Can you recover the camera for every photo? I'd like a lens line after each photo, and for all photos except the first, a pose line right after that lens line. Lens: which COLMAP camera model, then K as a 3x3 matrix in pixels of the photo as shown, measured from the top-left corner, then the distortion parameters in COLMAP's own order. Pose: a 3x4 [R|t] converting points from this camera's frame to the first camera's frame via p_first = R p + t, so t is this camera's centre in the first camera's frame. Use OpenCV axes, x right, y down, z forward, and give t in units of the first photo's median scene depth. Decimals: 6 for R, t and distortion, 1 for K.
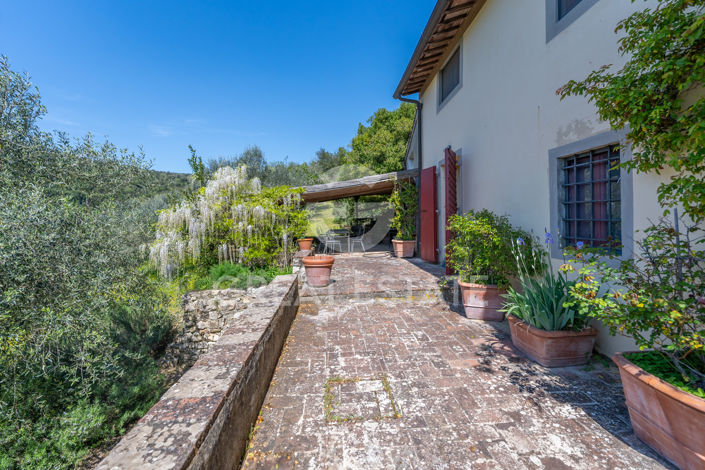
lens RADIAL K [[299.6, 0, 356.6], [0, 299.6, 220.9], [0, 0, 1]] dist [-0.000005, -0.000263]
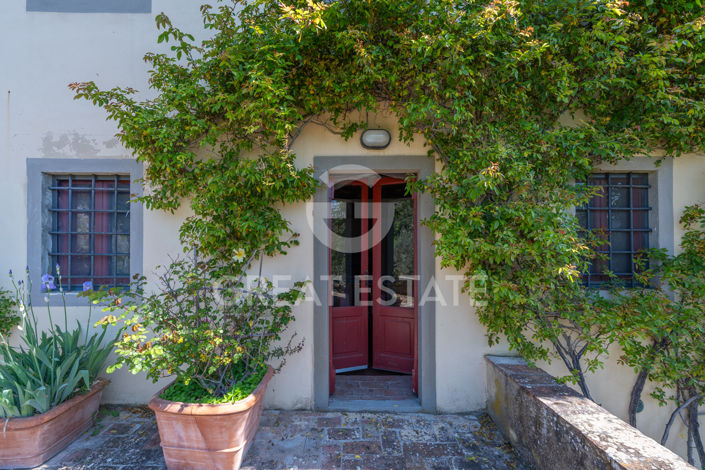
lens RADIAL K [[286.6, 0, 350.8], [0, 286.6, 245.9], [0, 0, 1]] dist [0.000309, -0.000126]
pose [[0.061514, 0.017571, 0.997952, -0.000411], [0.000162, 0.999845, -0.017615, -0.015605], [-0.998106, 0.001245, 0.061502, 0.234910]]
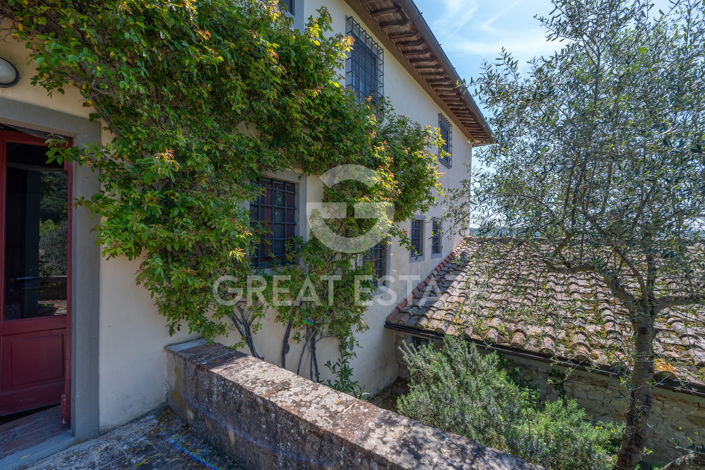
lens RADIAL K [[283.0, 0, 349.0], [0, 283.0, 237.0], [0, 0, 1]] dist [0.000054, -0.000069]
pose [[-0.769250, 0.011747, 0.638840, -0.044138], [0.008086, 0.999930, -0.008650, -0.007681], [-0.638897, -0.001489, -0.769291, 0.178071]]
